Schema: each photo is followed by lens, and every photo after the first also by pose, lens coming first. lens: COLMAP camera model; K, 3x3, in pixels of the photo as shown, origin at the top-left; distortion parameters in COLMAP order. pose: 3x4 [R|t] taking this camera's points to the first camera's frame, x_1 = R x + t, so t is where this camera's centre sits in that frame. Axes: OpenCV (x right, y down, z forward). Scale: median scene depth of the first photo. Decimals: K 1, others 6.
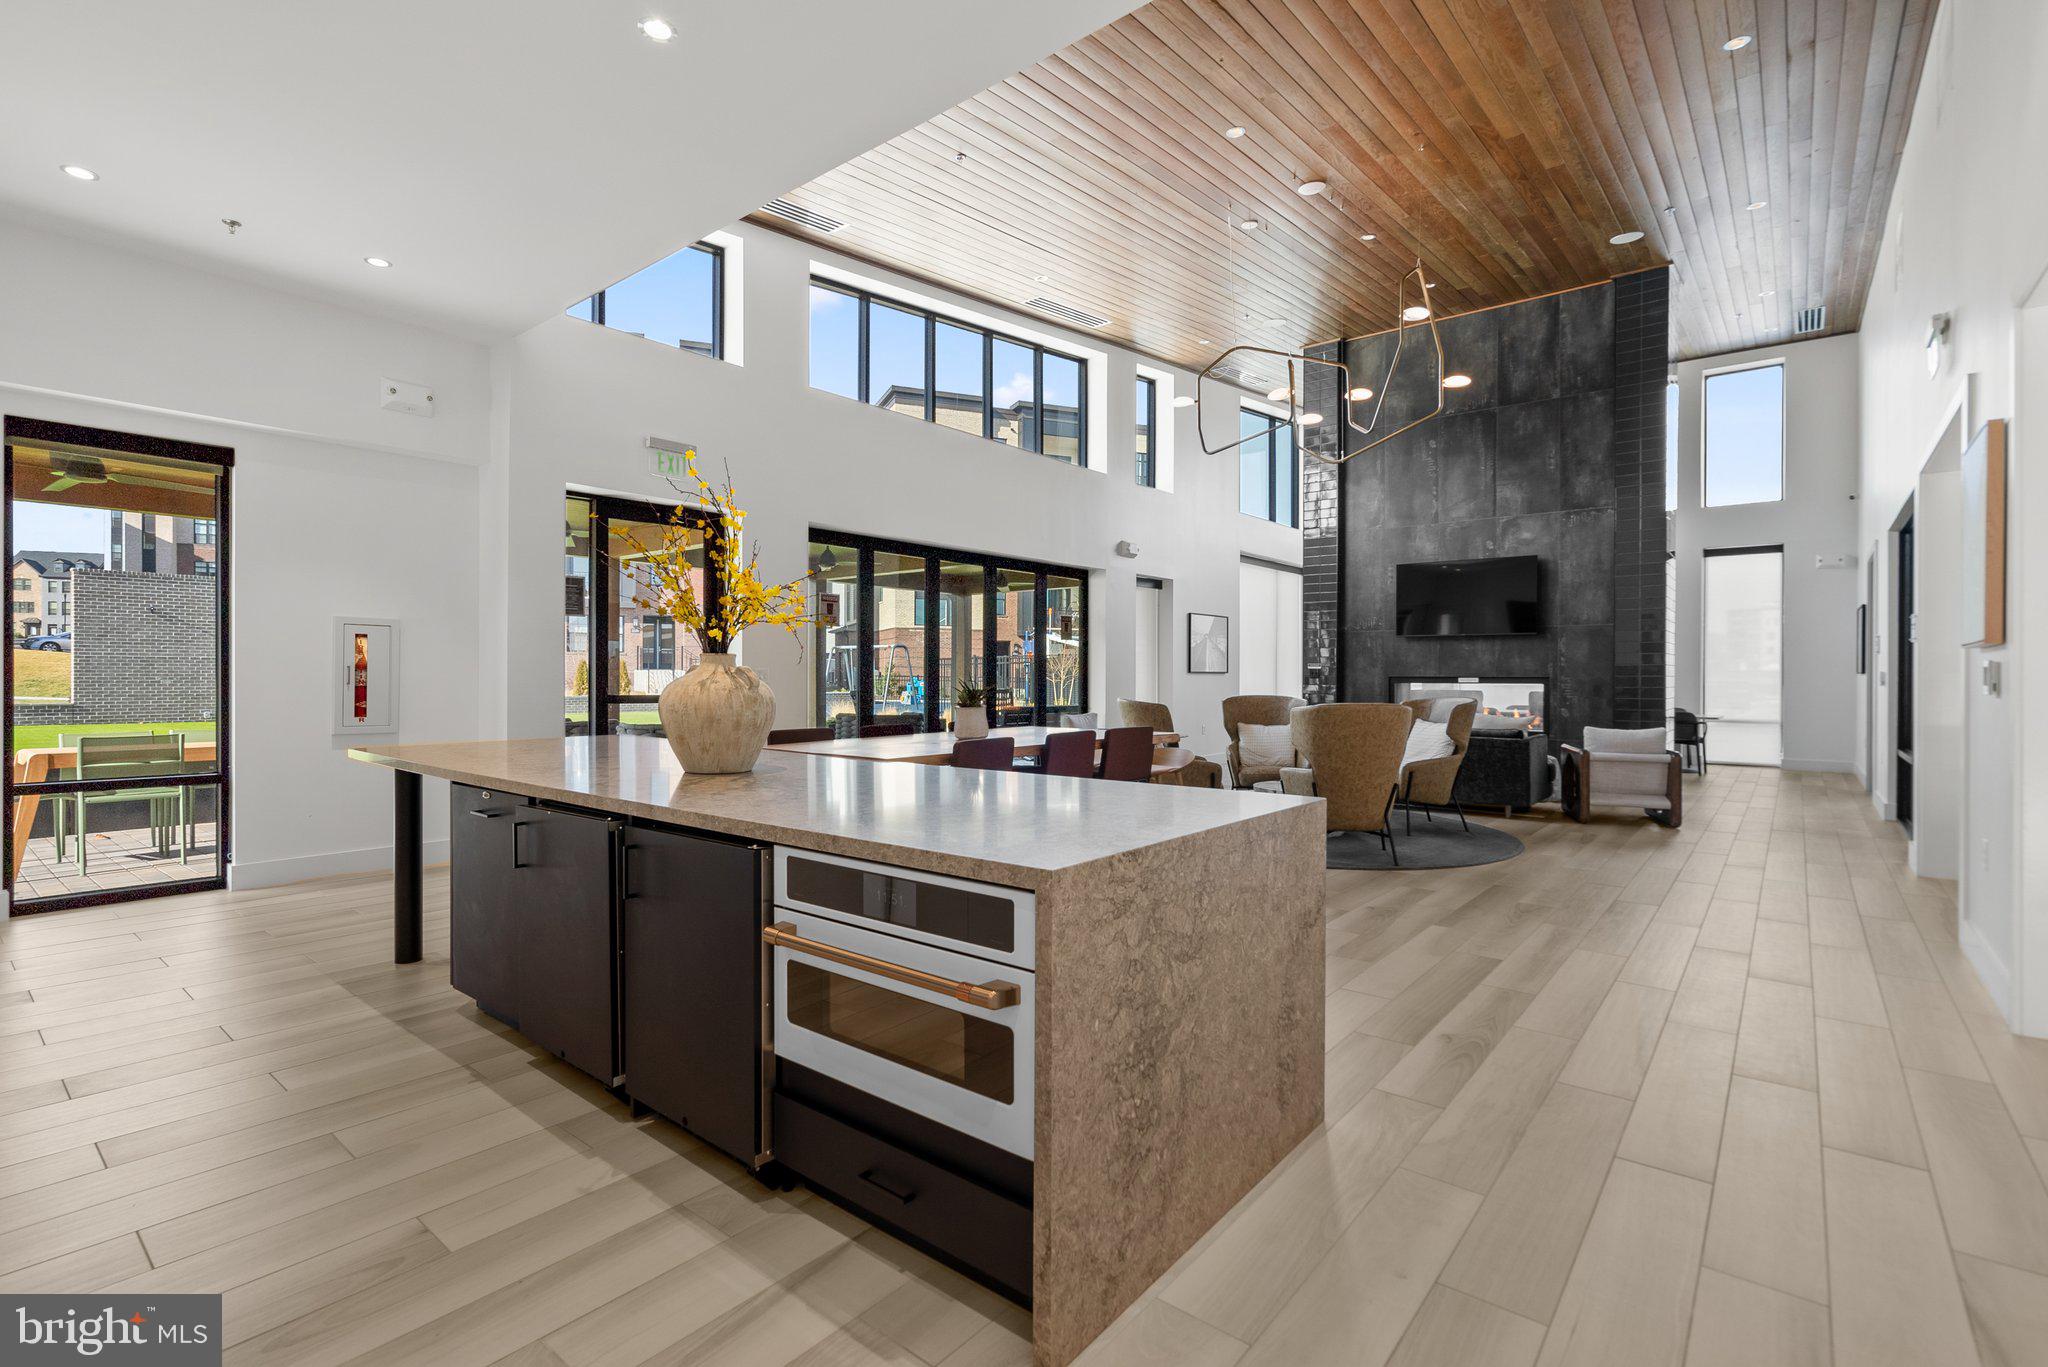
lens RADIAL K [[940.2, 0, 1018.2], [0, 940.2, 684.0], [0, 0, 1]] dist [0.000423, 0.000095]
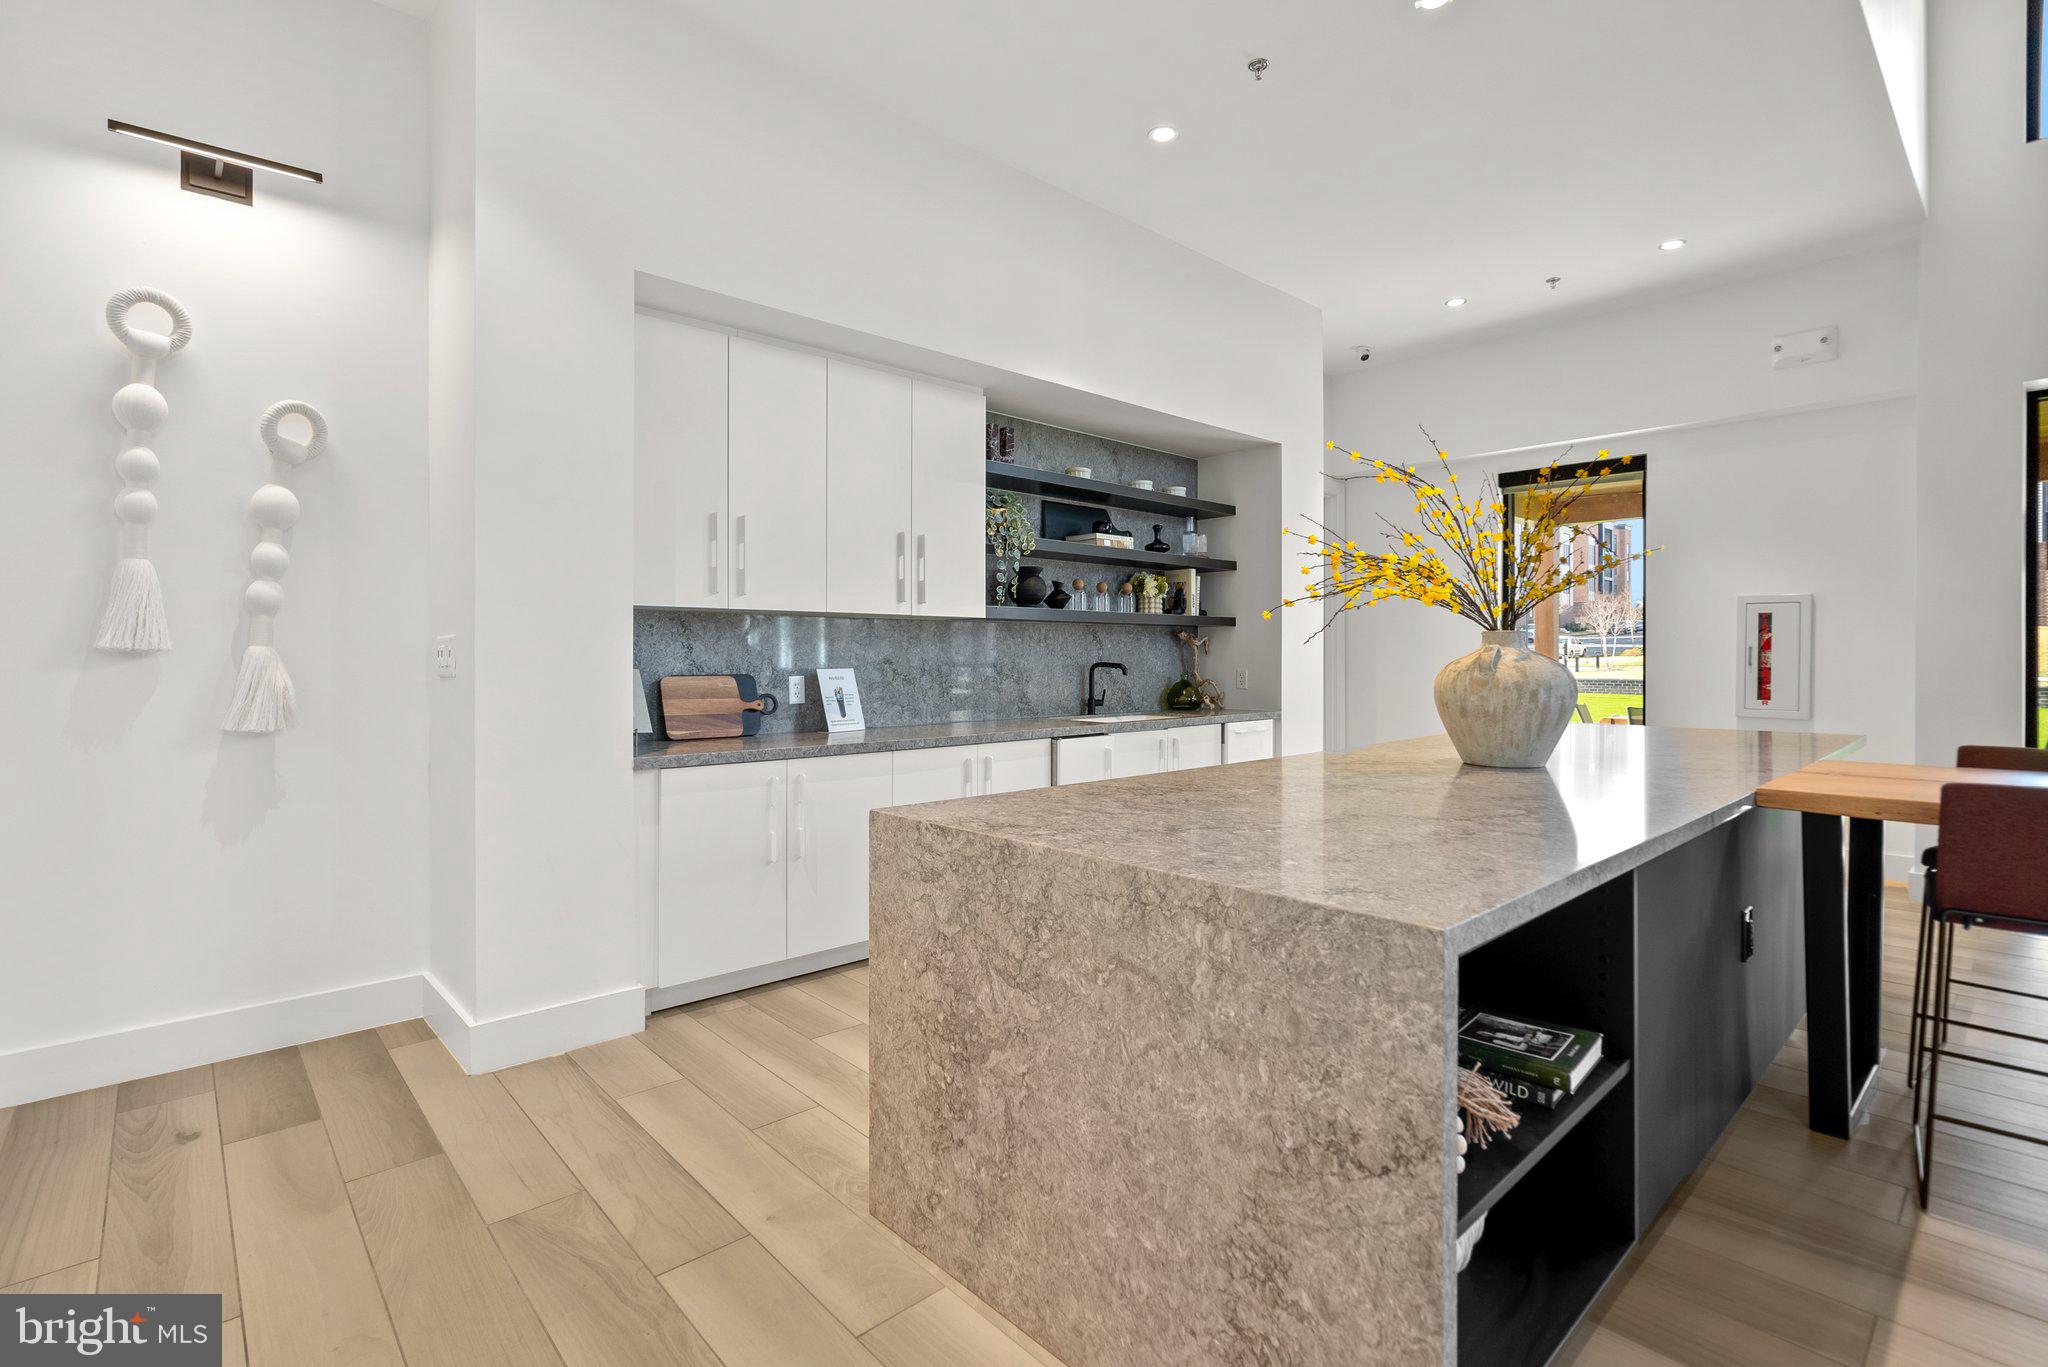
lens RADIAL K [[940.2, 0, 1018.4], [0, 940.2, 666.6], [0, 0, 1]] dist [0.000423, 0.000095]
pose [[-0.140165, 0.008640, -0.990090, 0.755826], [-0.007817, 0.999921, 0.009832, -0.004535], [0.990097, 0.009118, -0.140086, 0.825280]]
